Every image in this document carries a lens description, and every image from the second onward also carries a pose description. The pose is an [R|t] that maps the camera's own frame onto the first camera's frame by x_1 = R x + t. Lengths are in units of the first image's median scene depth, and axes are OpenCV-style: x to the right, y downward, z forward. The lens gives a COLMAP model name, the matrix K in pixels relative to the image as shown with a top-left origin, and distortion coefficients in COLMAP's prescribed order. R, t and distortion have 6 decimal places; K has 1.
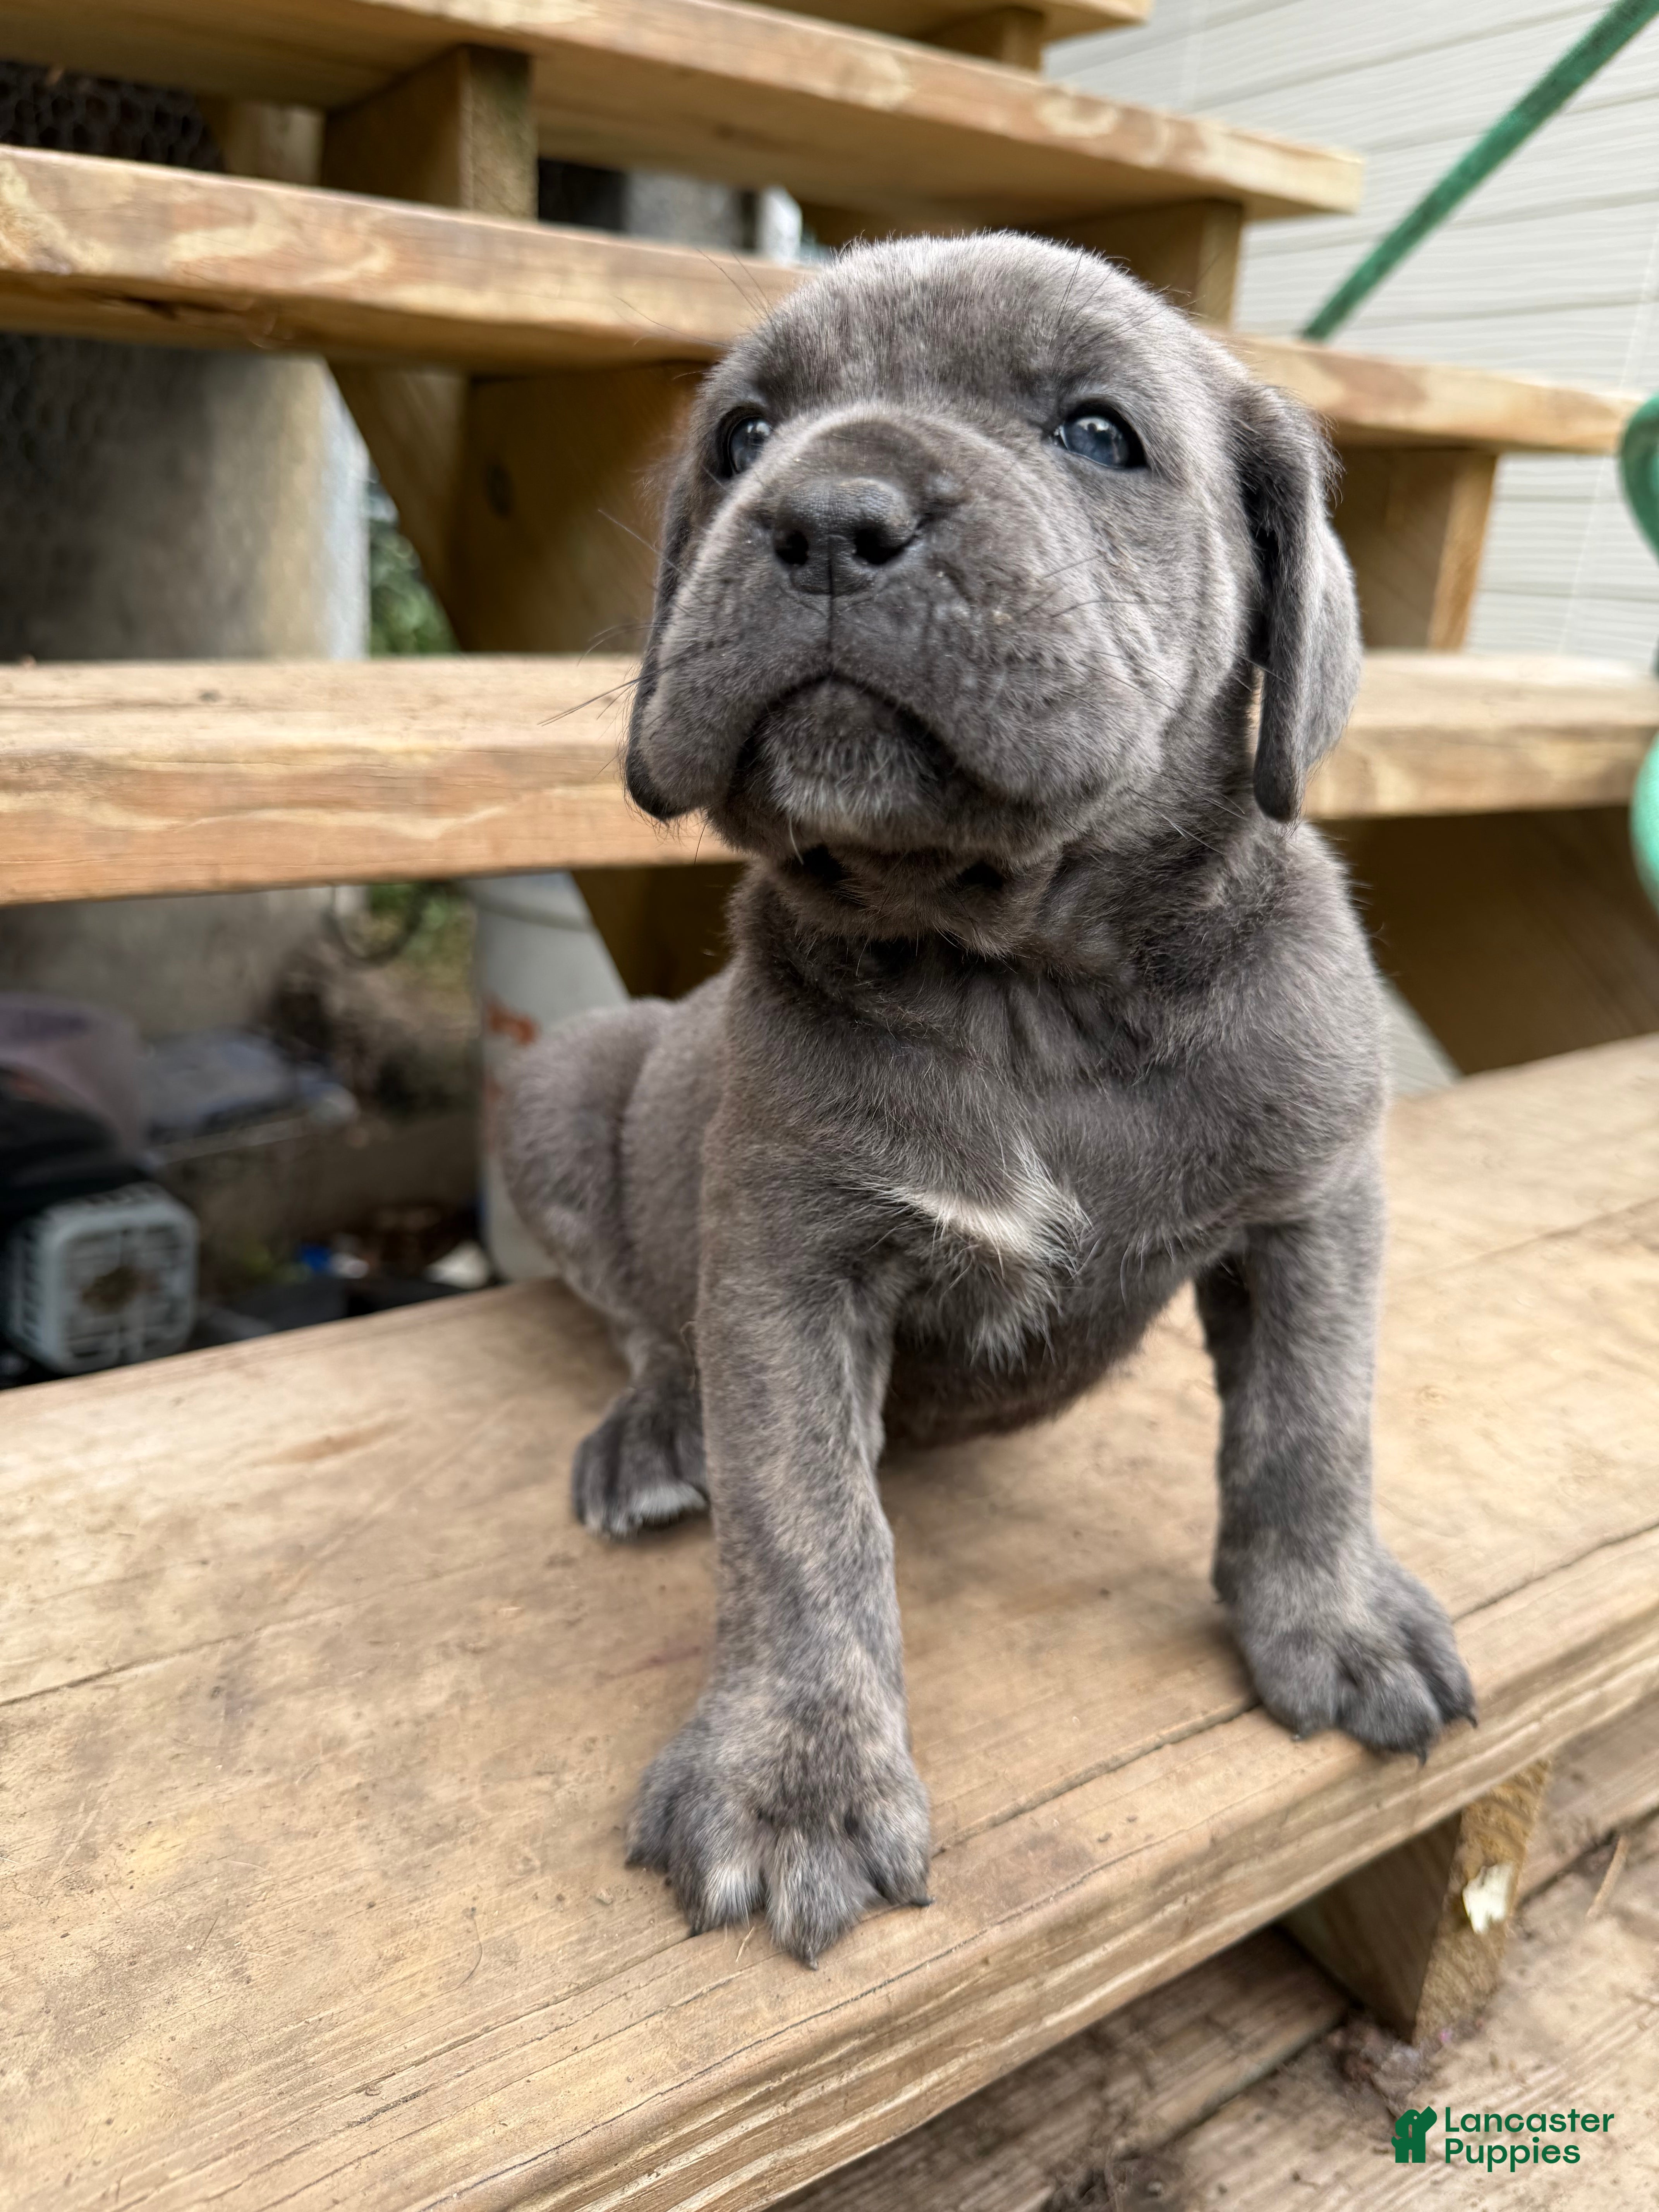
lens RADIAL K [[1647.8, 0, 808.1], [0, 1647.8, 1107.5], [0, 0, 1]] dist [-0.038335, 0.013451]
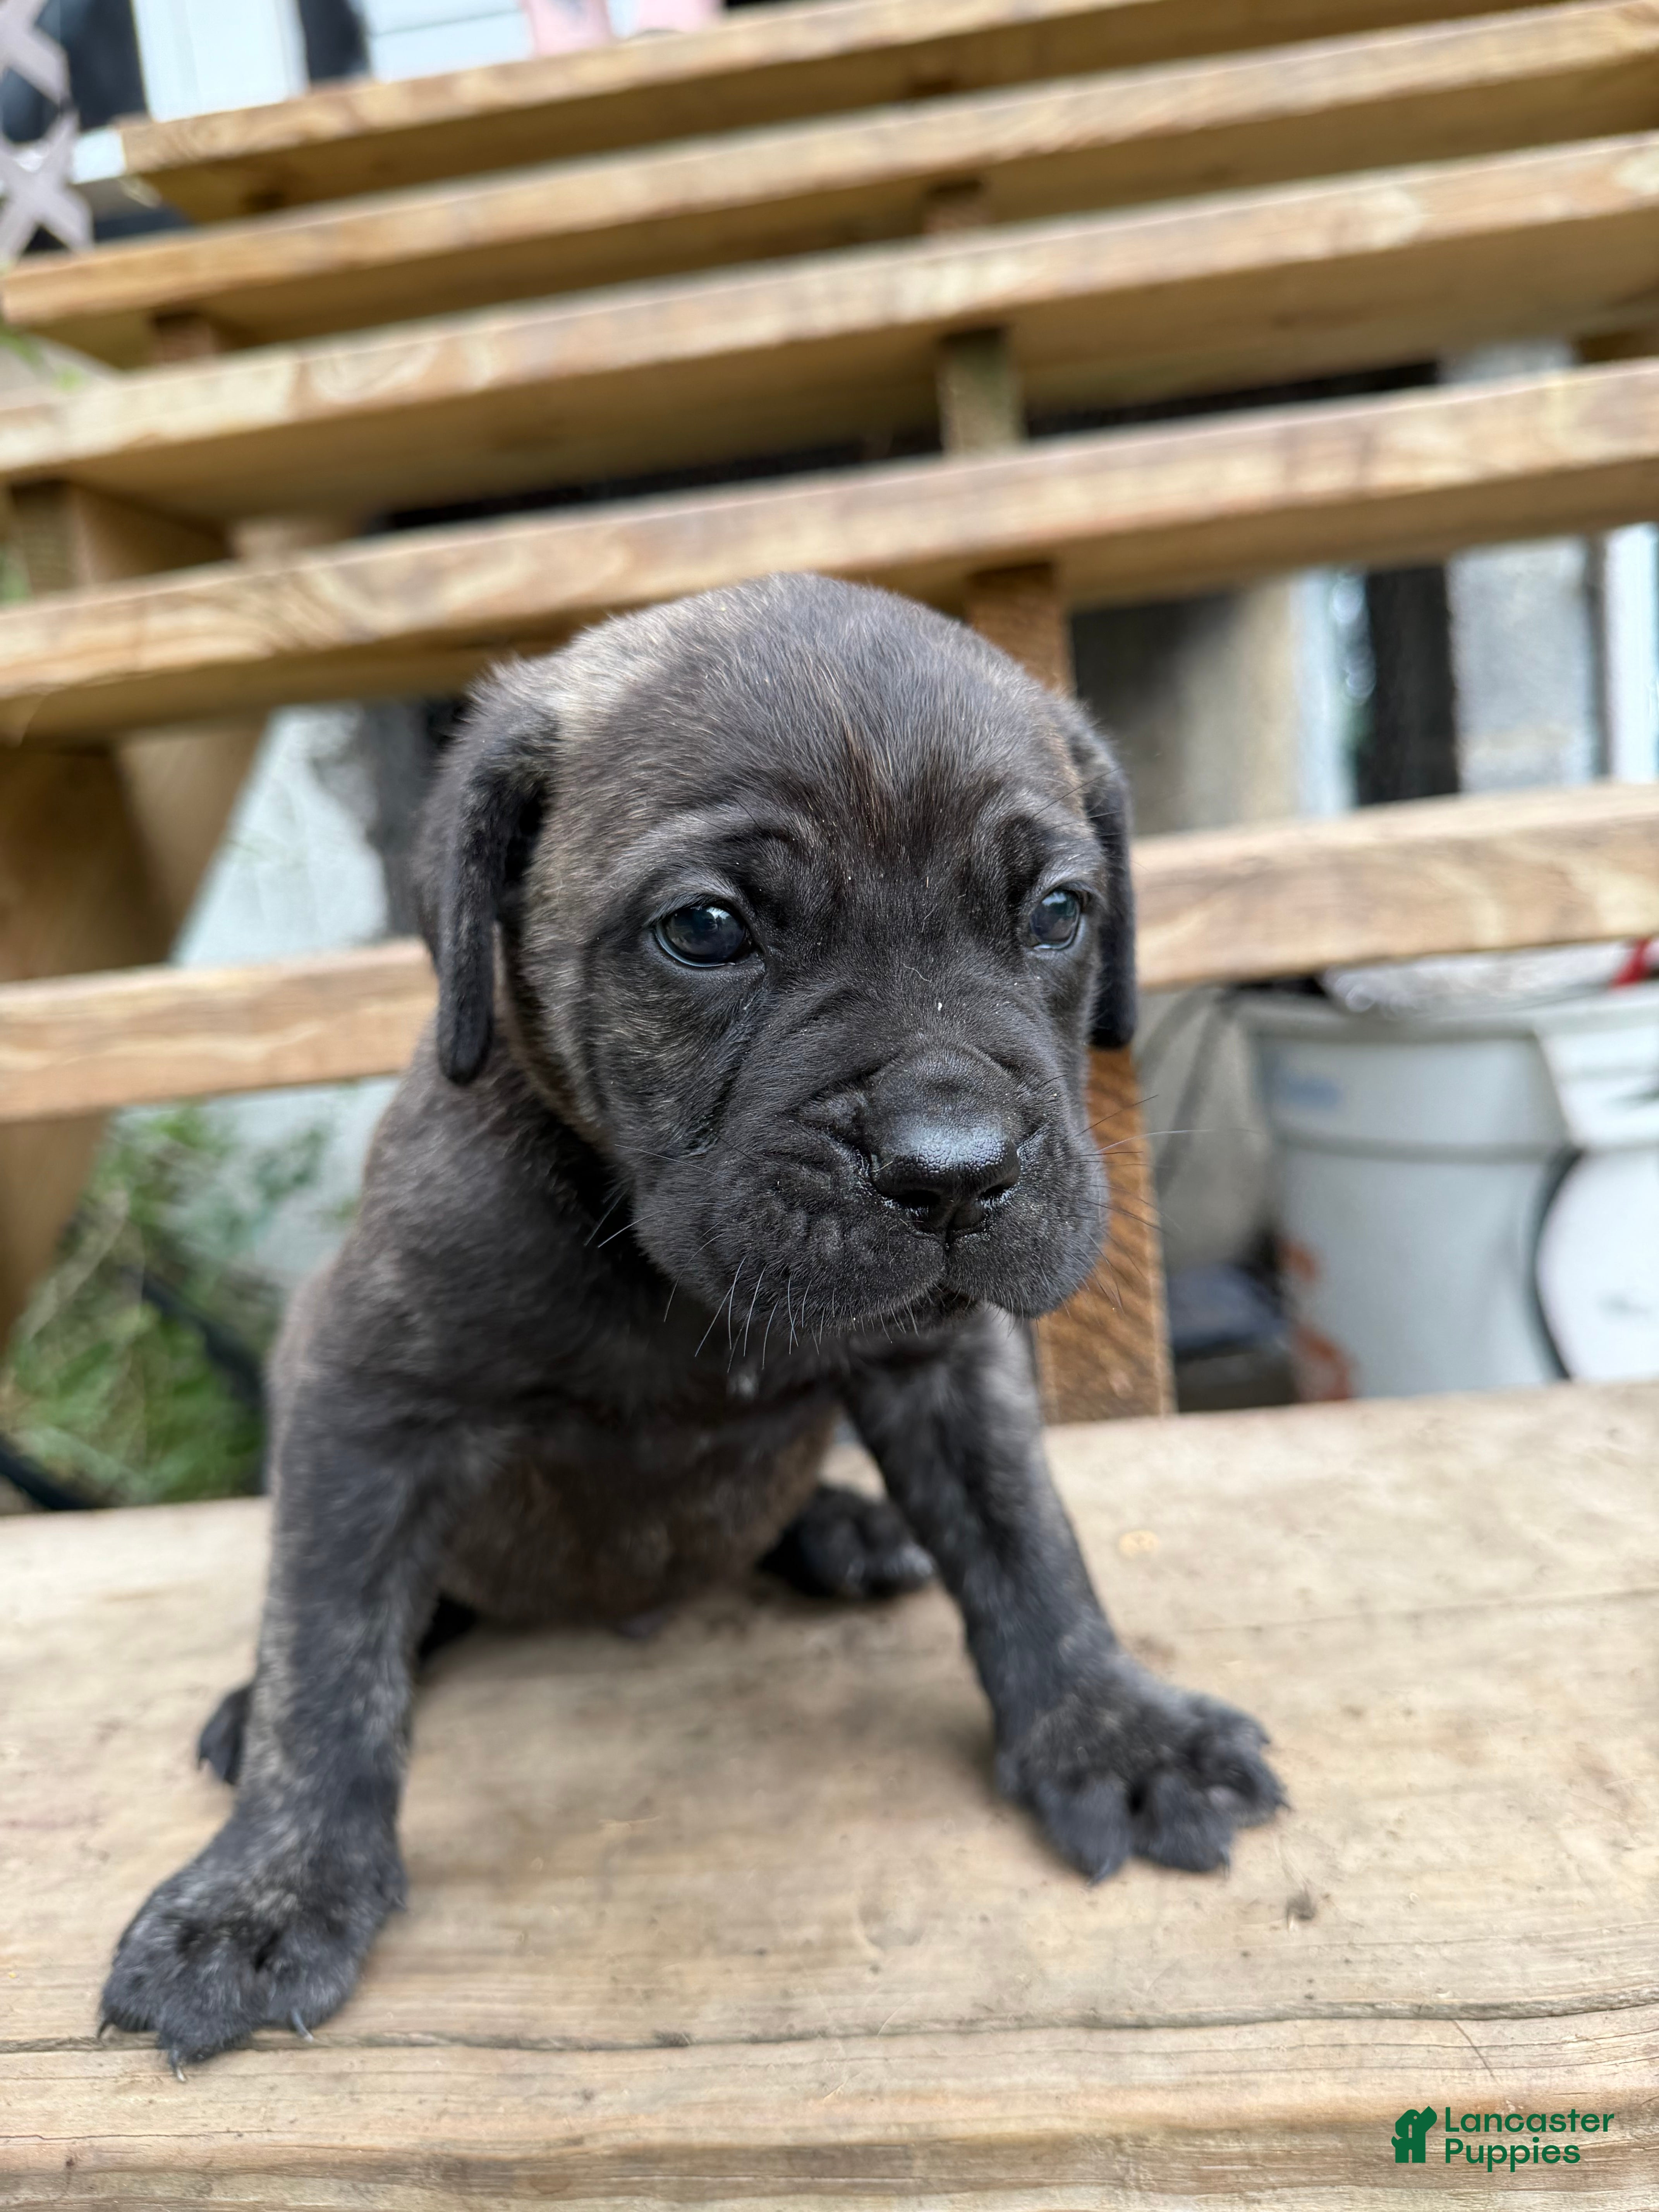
lens RADIAL K [[1658.6, 0, 841.3], [0, 1658.6, 1096.1], [0, 0, 1]] dist [-0.029492, 0.003765]
pose [[0.778687, -0.053835, -0.625099, 0.677312], [-0.046020, 0.988727, -0.142479, 0.005074], [0.625723, 0.139714, 0.767431, 0.323796]]
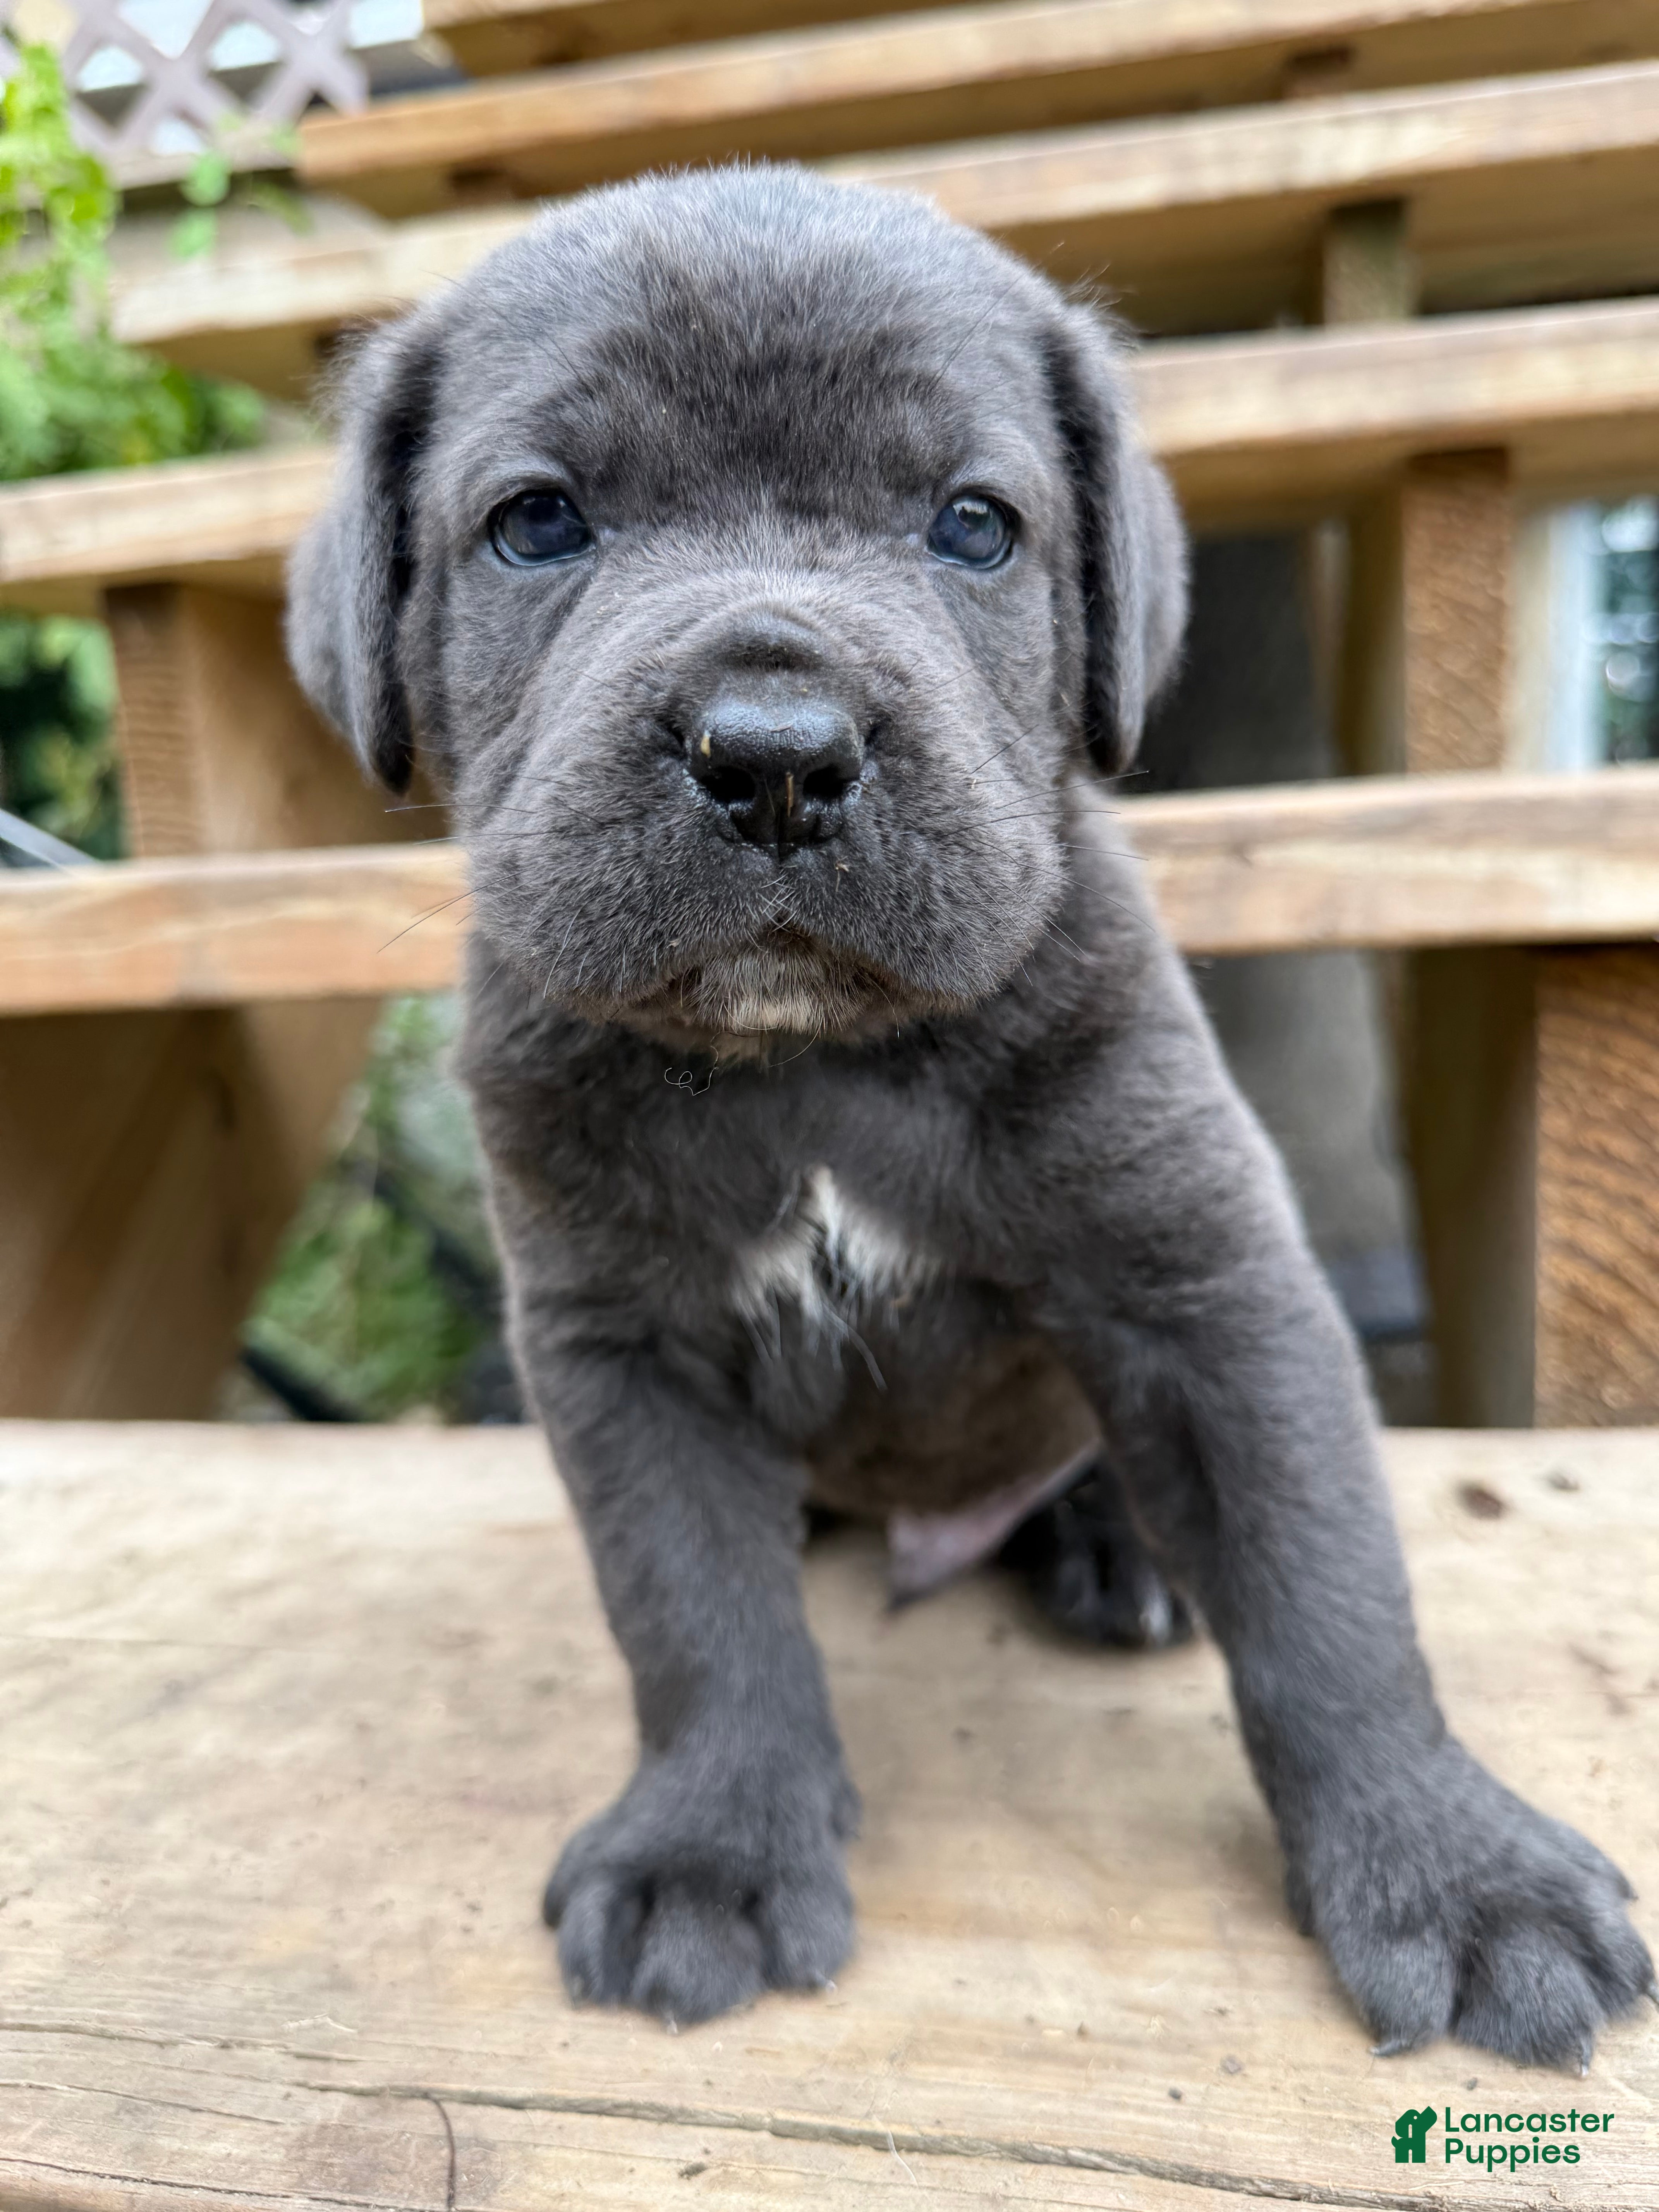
lens RADIAL K [[1669.9, 0, 839.7], [0, 1669.9, 1094.2], [0, 0, 1]] dist [-0.042980, 0.010550]
pose [[0.724023, 0.021629, -0.689436, 0.459174], [-0.126383, 0.986747, -0.101768, 0.017679], [0.678098, 0.160816, 0.717162, 0.297119]]
